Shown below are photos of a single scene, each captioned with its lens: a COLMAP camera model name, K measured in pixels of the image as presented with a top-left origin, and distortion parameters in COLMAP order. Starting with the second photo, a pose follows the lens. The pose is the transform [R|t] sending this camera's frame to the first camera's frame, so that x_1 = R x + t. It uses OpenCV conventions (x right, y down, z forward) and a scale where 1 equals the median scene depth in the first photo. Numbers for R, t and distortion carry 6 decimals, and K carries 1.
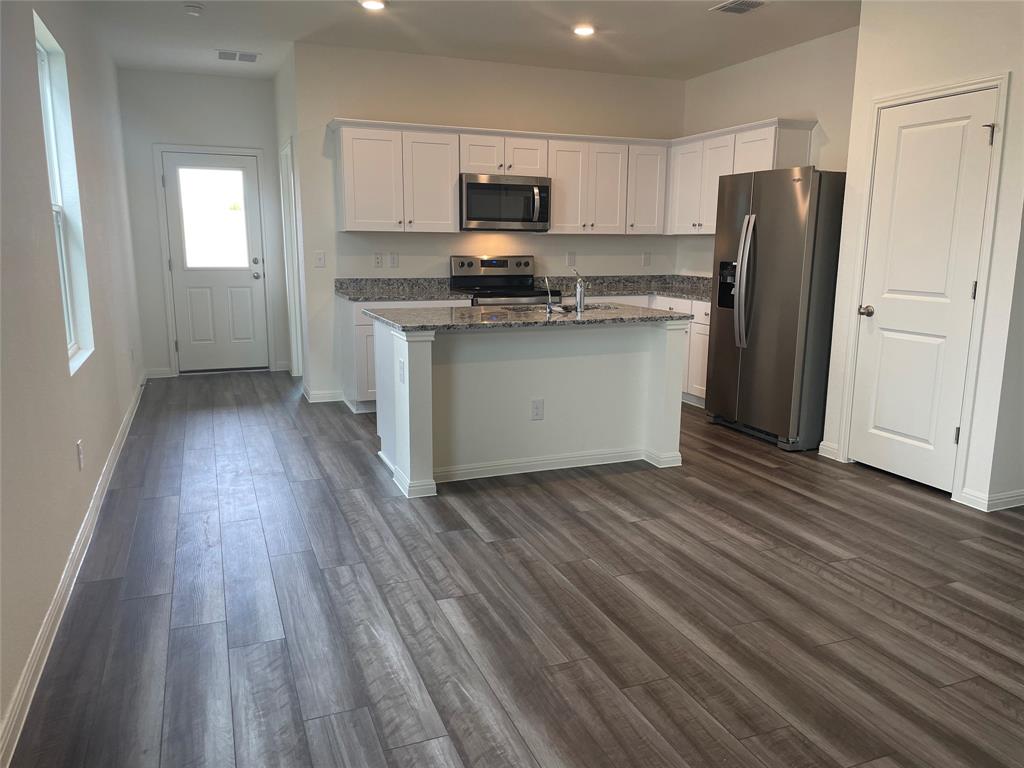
lens RADIAL K [[773.0, 0, 529.5], [0, 773.0, 387.6], [0, 0, 1]] dist [0.076225, -0.090774]
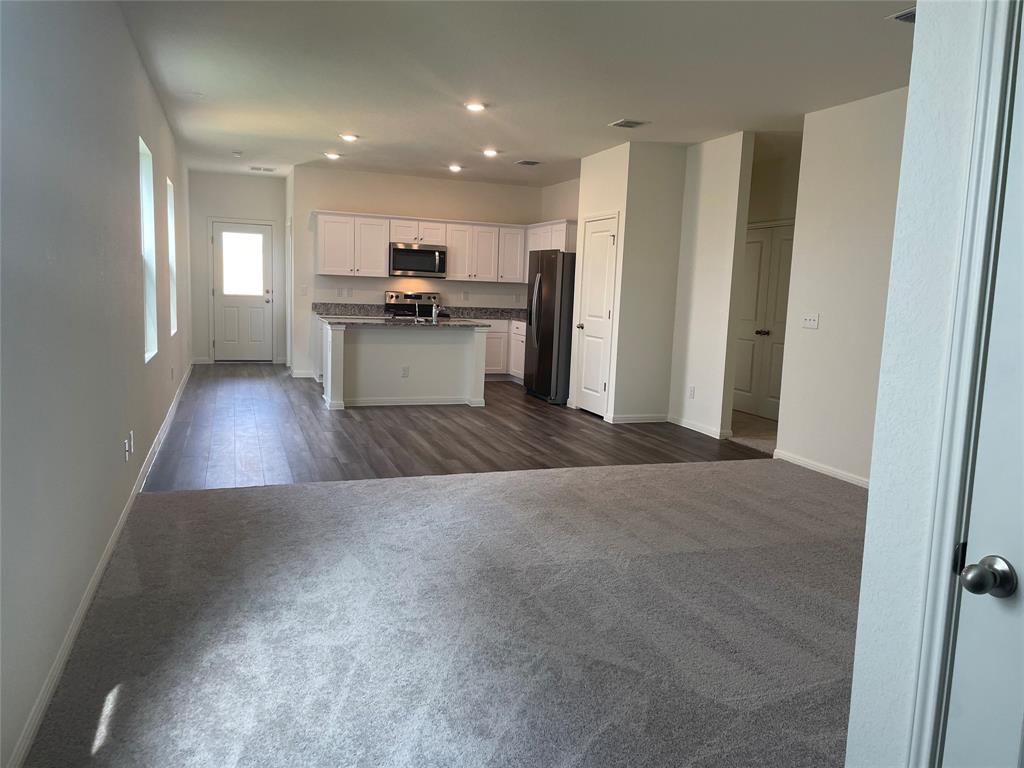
lens RADIAL K [[773.0, 0, 526.5], [0, 773.0, 381.1], [0, 0, 1]] dist [0.076225, -0.090774]
pose [[0.998900, 0.035532, -0.030591, 0.284146], [-0.037470, 0.997162, -0.065296, 0.127619], [0.028184, 0.066370, 0.997397, -0.679548]]
